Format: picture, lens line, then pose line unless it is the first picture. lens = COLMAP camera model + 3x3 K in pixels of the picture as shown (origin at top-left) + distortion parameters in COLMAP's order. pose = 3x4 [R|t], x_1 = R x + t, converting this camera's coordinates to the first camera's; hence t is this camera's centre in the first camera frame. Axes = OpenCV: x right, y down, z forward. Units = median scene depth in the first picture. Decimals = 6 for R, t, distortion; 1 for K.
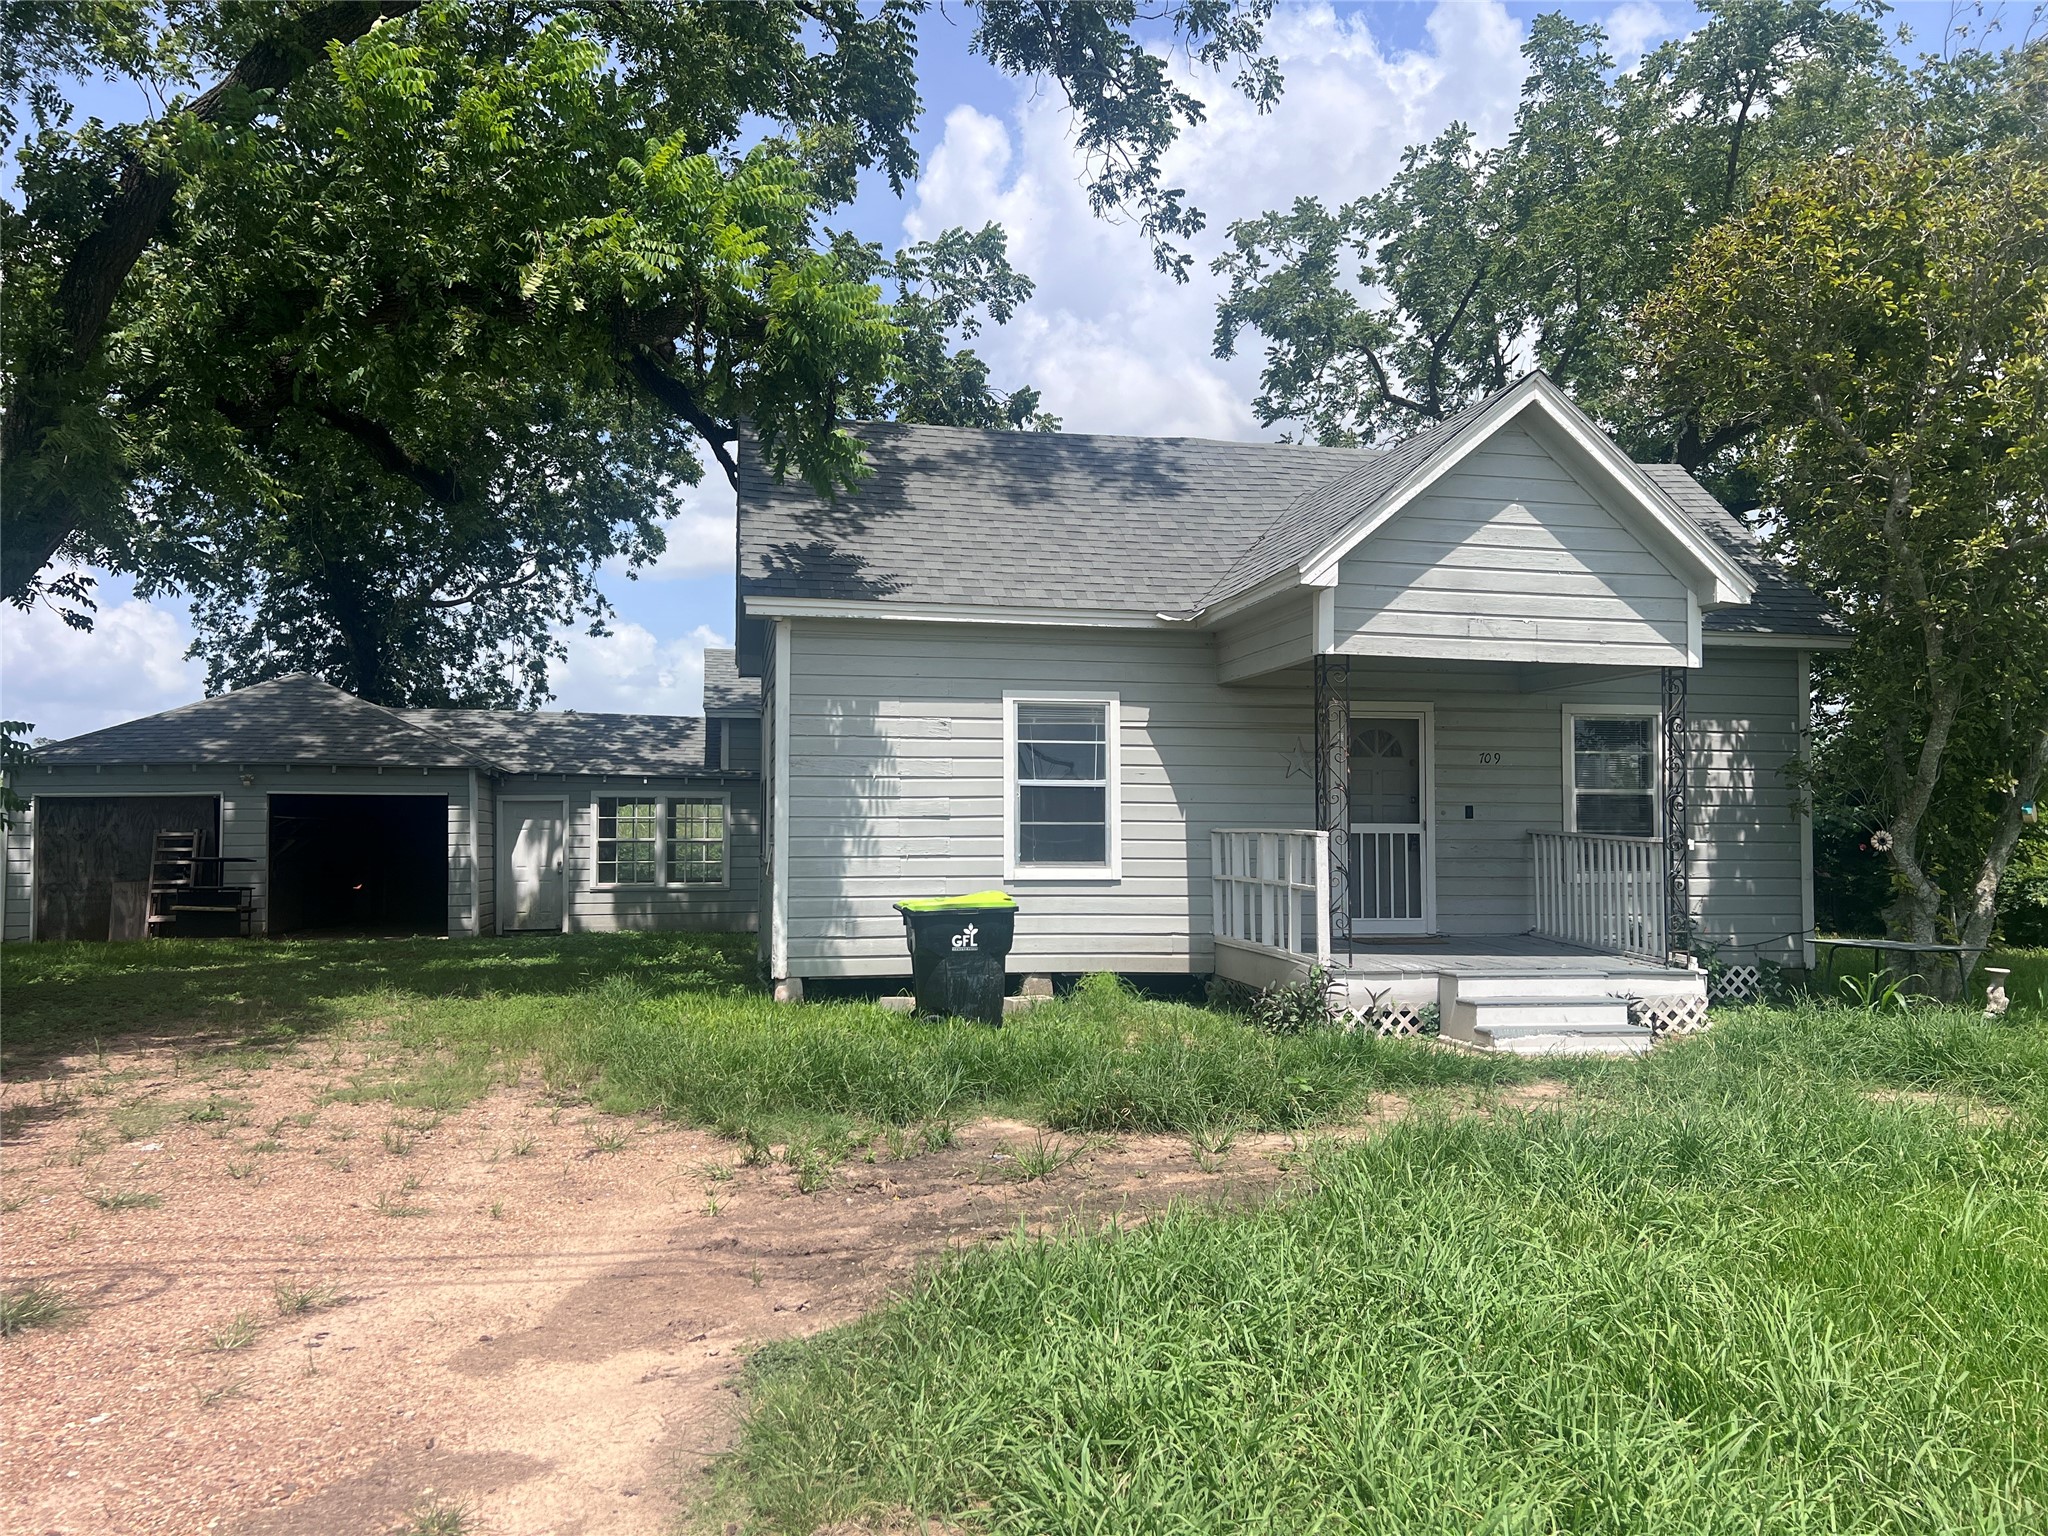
lens RADIAL K [[1529.7, 0, 1029.9], [0, 1529.7, 758.8], [0, 0, 1]] dist [0.007976, -0.000596]
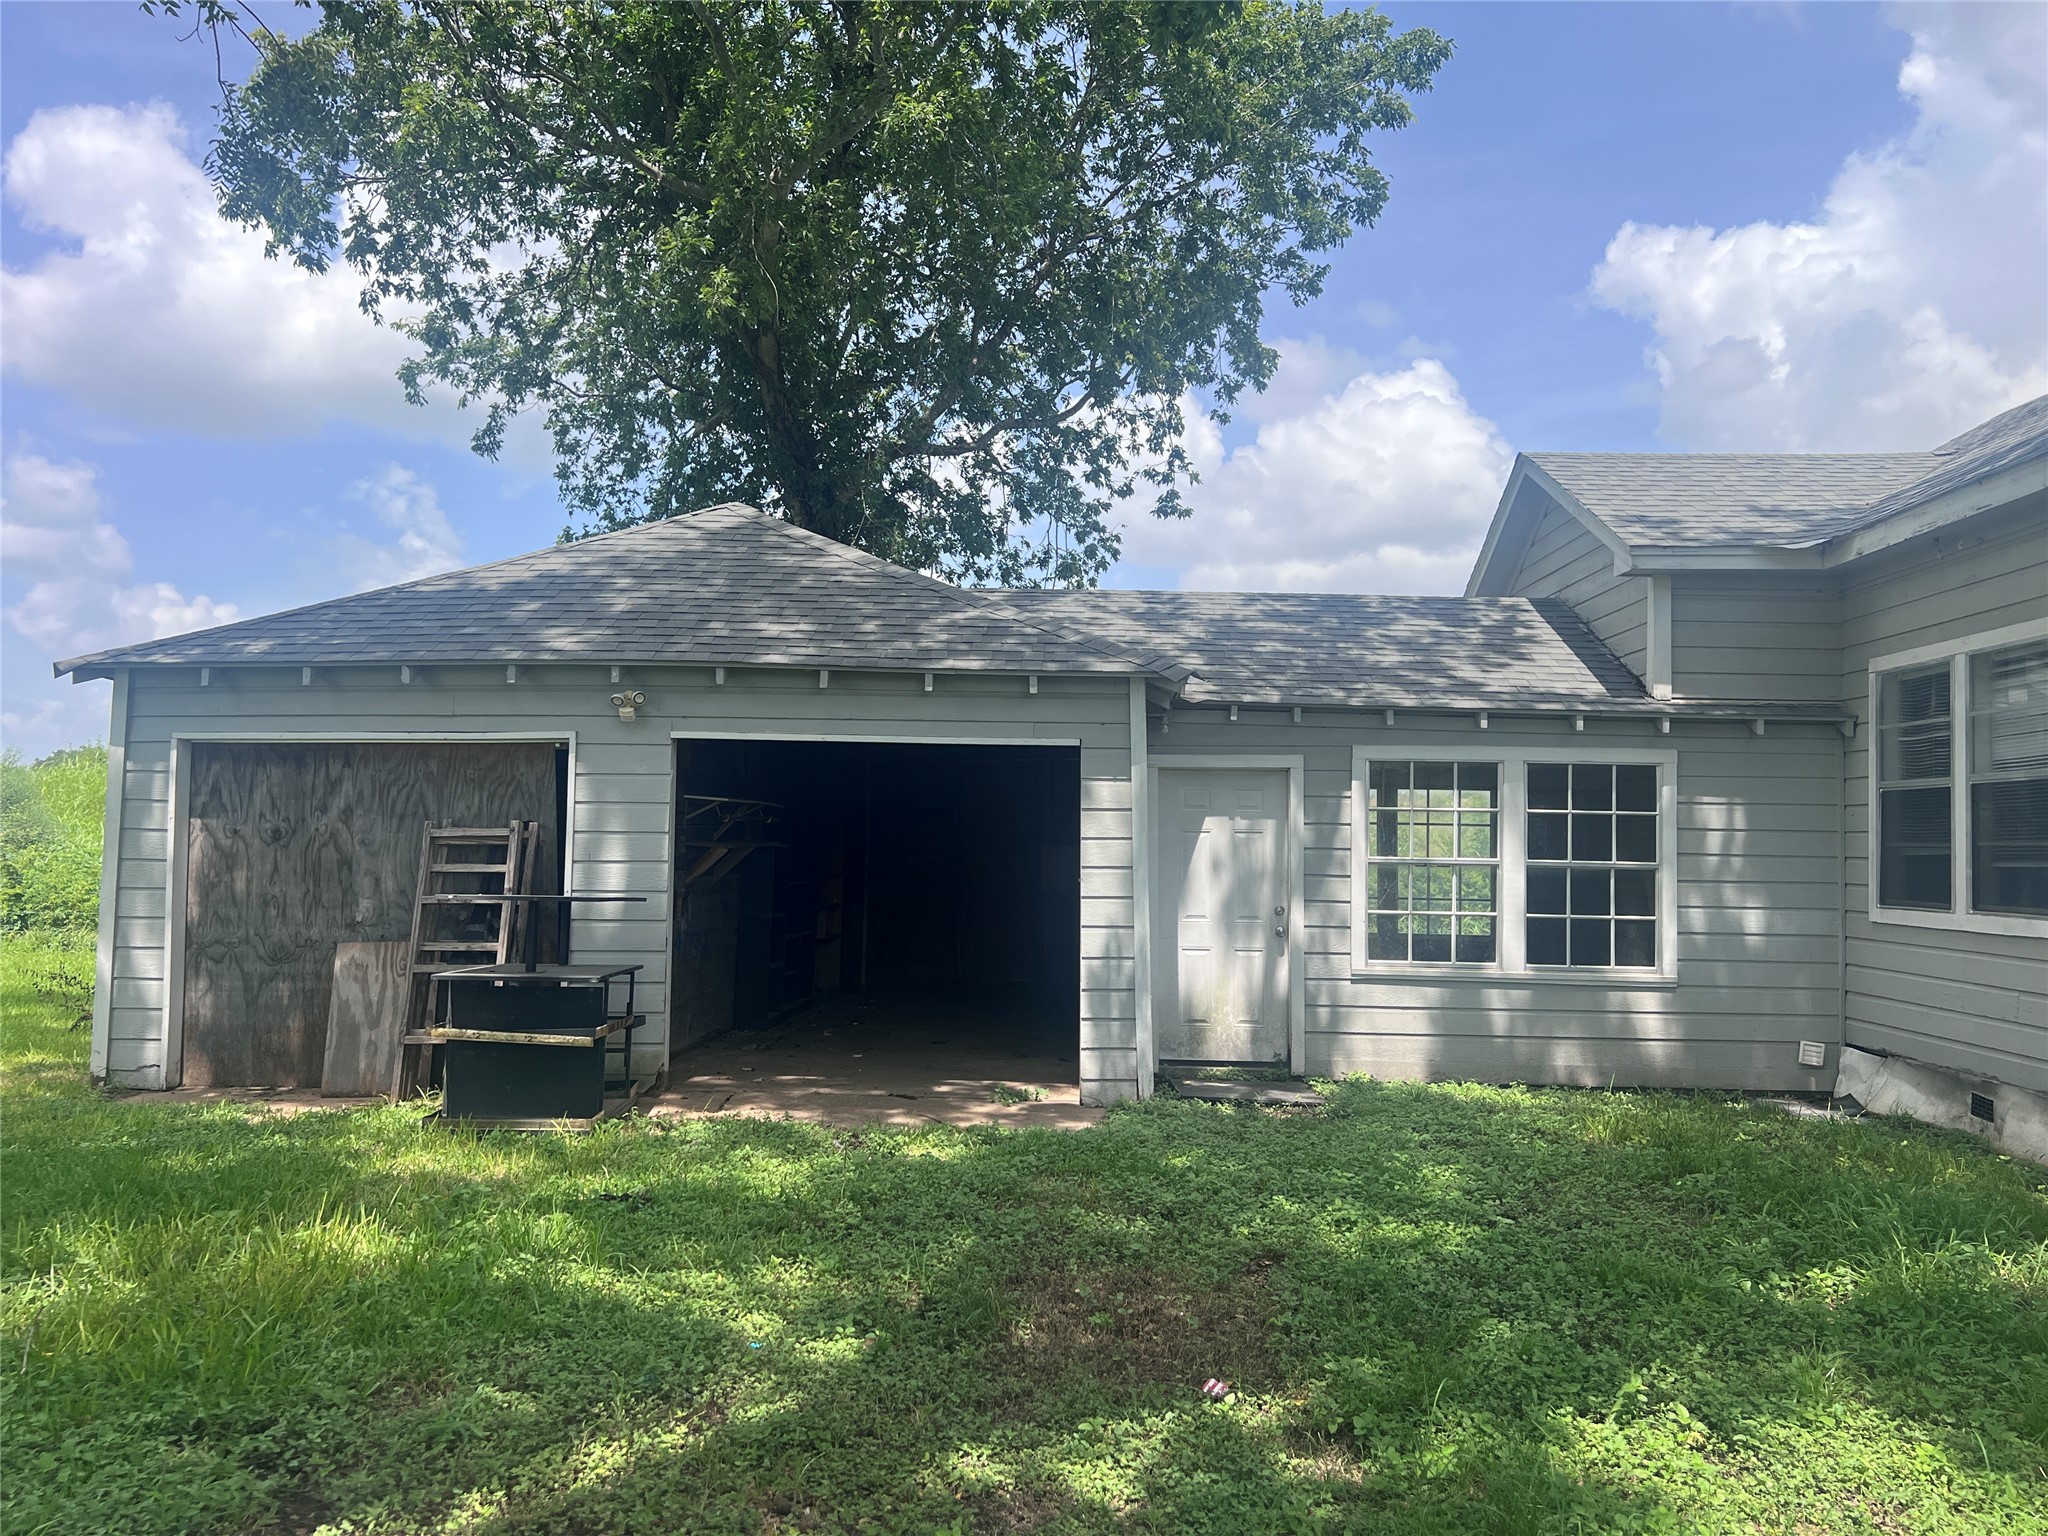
lens RADIAL K [[1529.7, 0, 1020.1], [0, 1529.7, 773.7], [0, 0, 1]] dist [0.007976, -0.000596]
pose [[0.973027, 0.004767, -0.230641, -0.218591], [-0.004065, 0.999986, 0.003519, 0.021592], [0.230654, -0.002487, 0.973033, 0.435463]]
